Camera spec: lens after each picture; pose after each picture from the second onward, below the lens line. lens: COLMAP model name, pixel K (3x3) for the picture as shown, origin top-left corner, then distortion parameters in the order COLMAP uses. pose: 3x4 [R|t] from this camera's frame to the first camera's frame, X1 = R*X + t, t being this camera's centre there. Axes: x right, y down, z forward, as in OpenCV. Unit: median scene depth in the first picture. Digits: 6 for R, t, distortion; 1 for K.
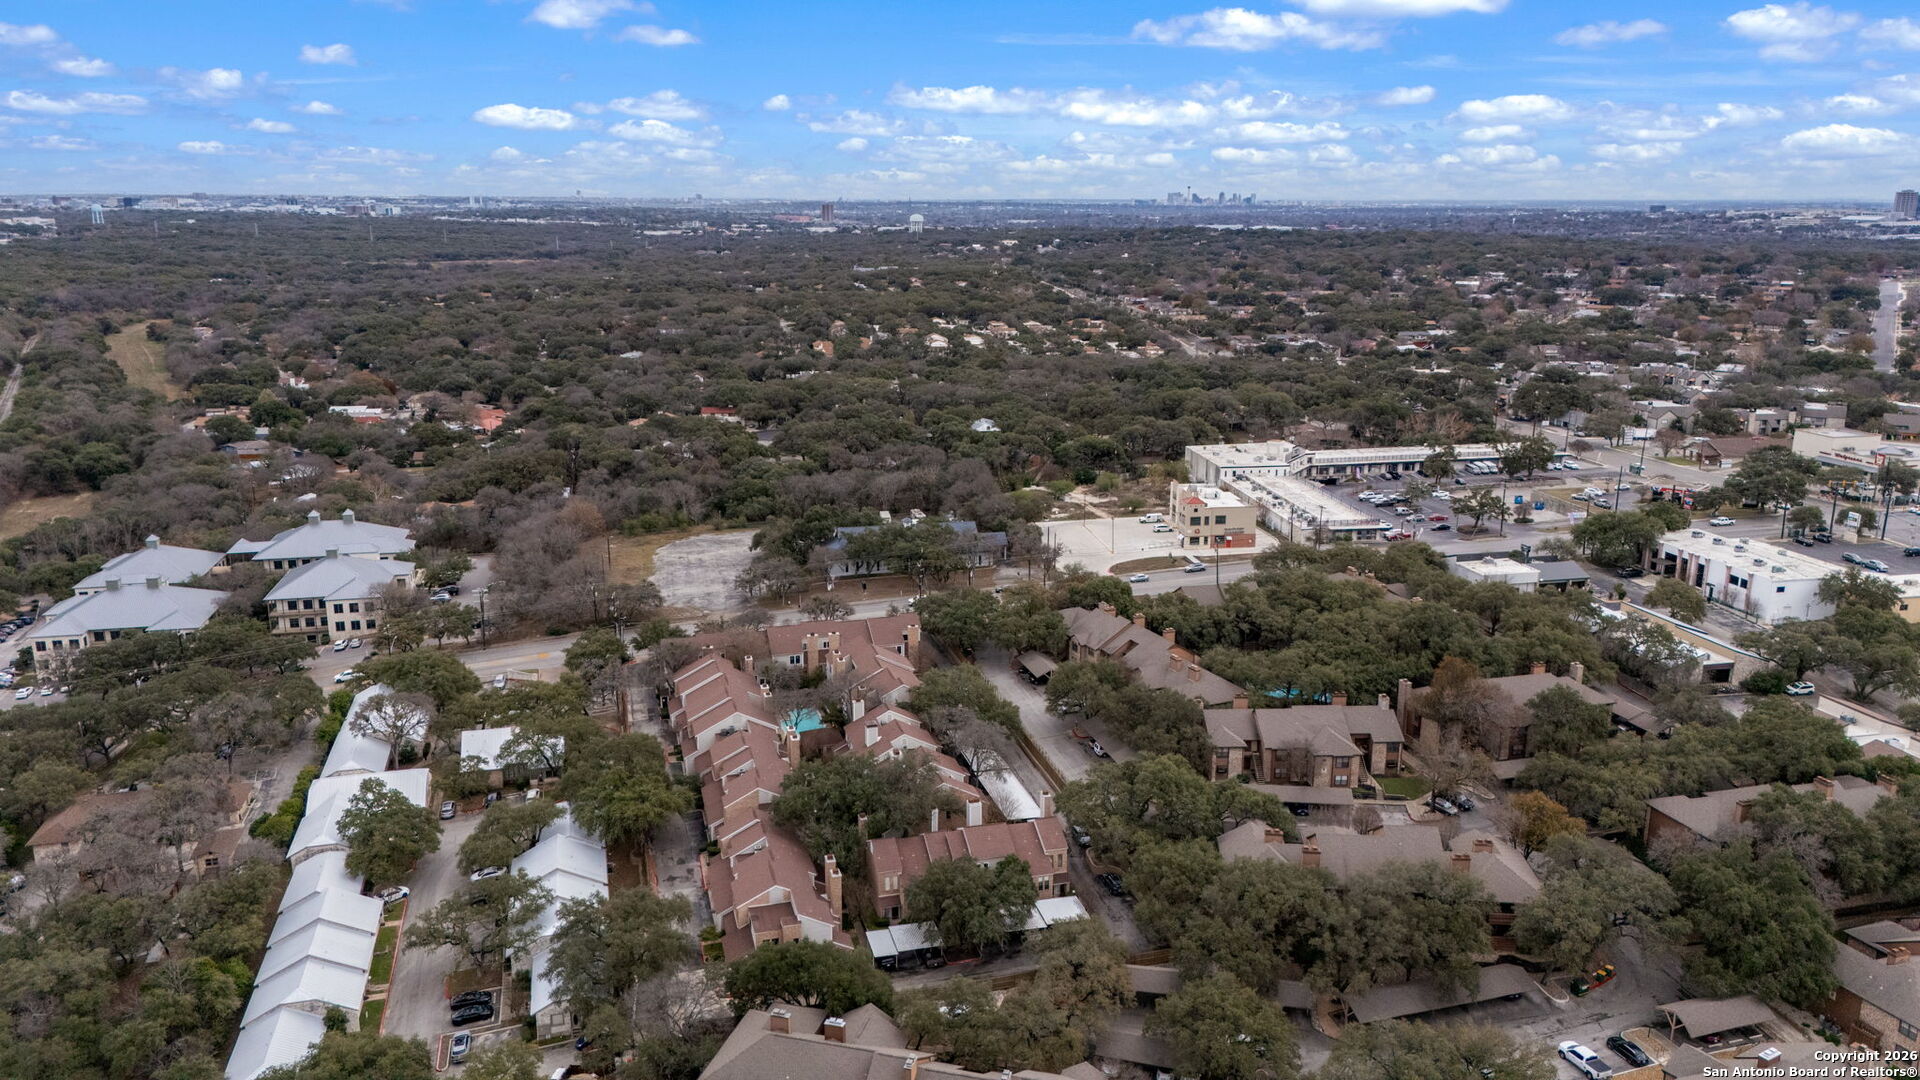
lens RADIAL K [[1410.8, 0, 962.4], [0, 1410.8, 547.7], [0, 0, 1]] dist [0.078025, -0.071569]
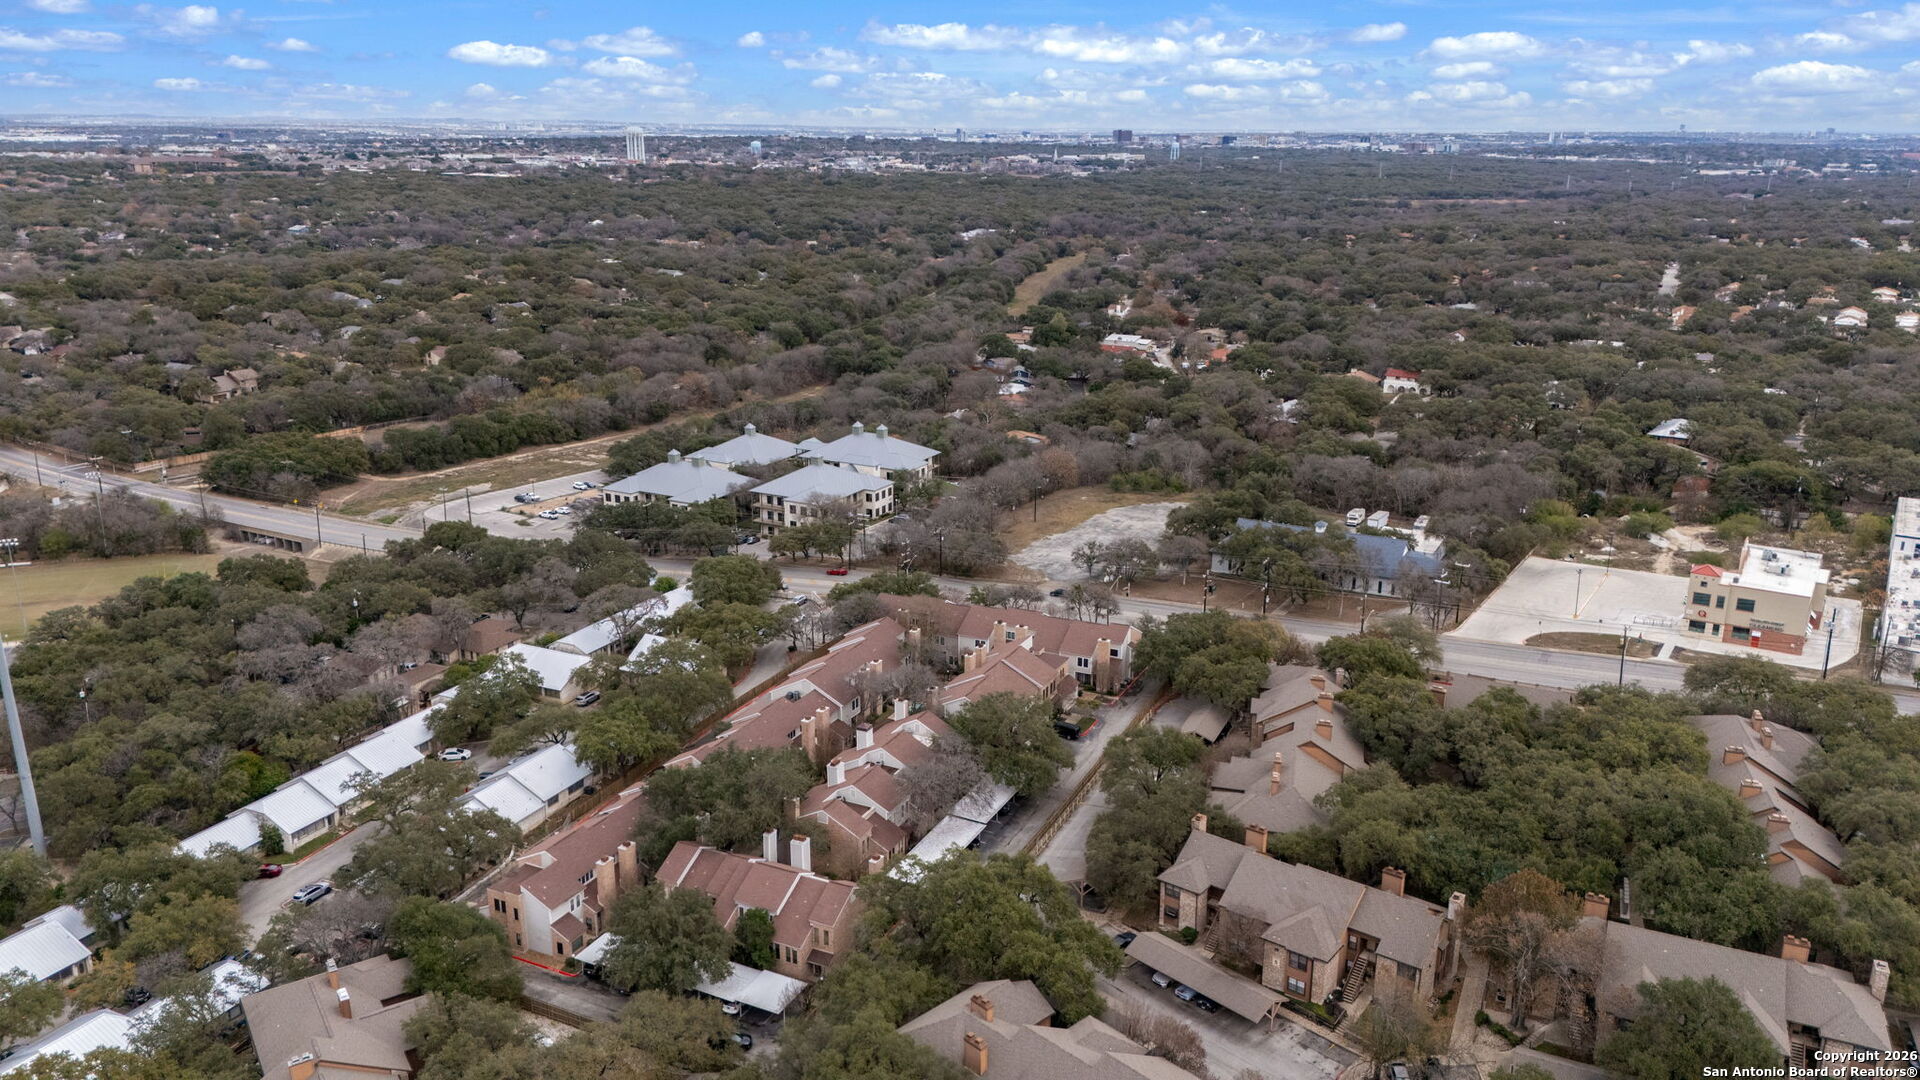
lens RADIAL K [[1410.8, 0, 967.2], [0, 1410.8, 550.9], [0, 0, 1]] dist [0.078025, -0.071569]
pose [[0.752954, 0.191249, -0.629669, 0.343061], [-0.163749, 0.981193, 0.102207, -0.056852], [0.637374, 0.026151, 0.770111, 0.223915]]
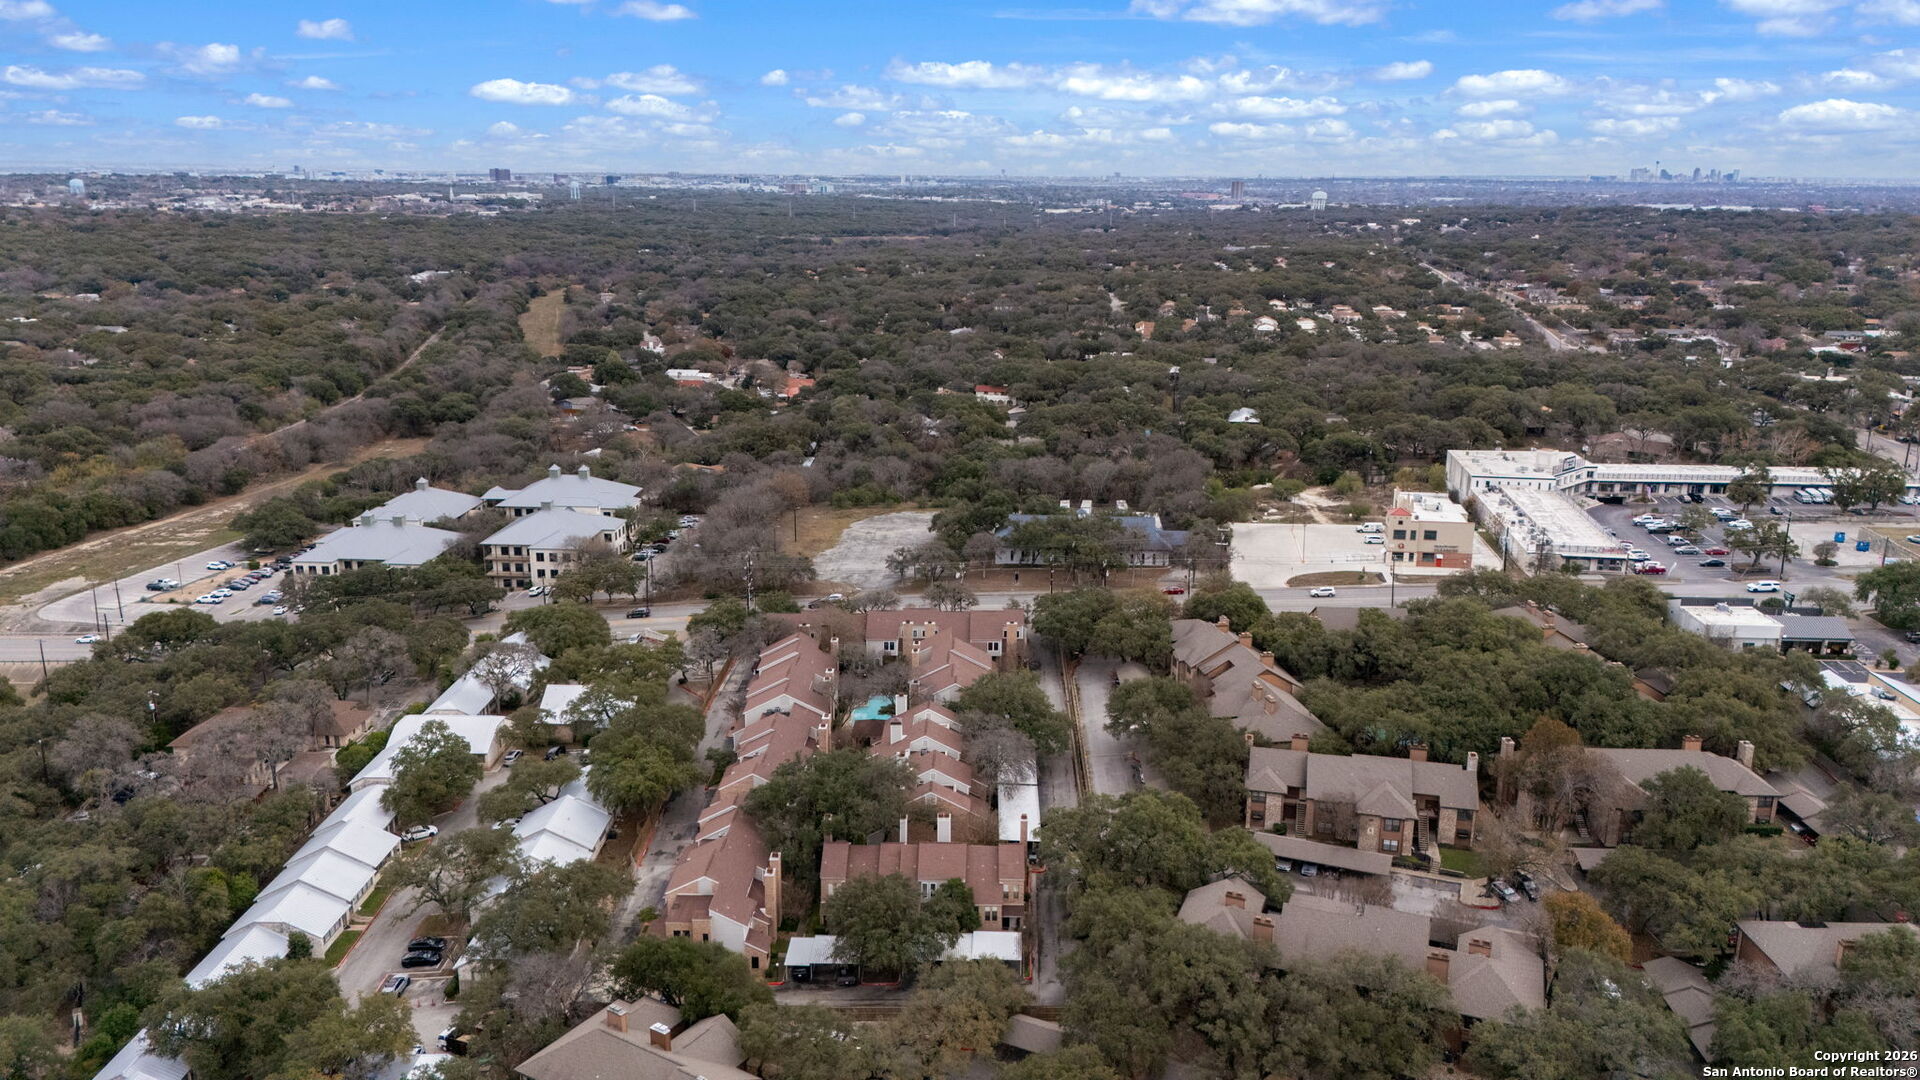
lens RADIAL K [[1410.8, 0, 965.0], [0, 1410.8, 545.9], [0, 0, 1]] dist [0.078025, -0.071569]
pose [[0.958518, 0.076012, -0.274710, 0.152846], [-0.072314, 0.997103, 0.023579, -0.013371], [0.275707, -0.002736, 0.961238, 0.056219]]
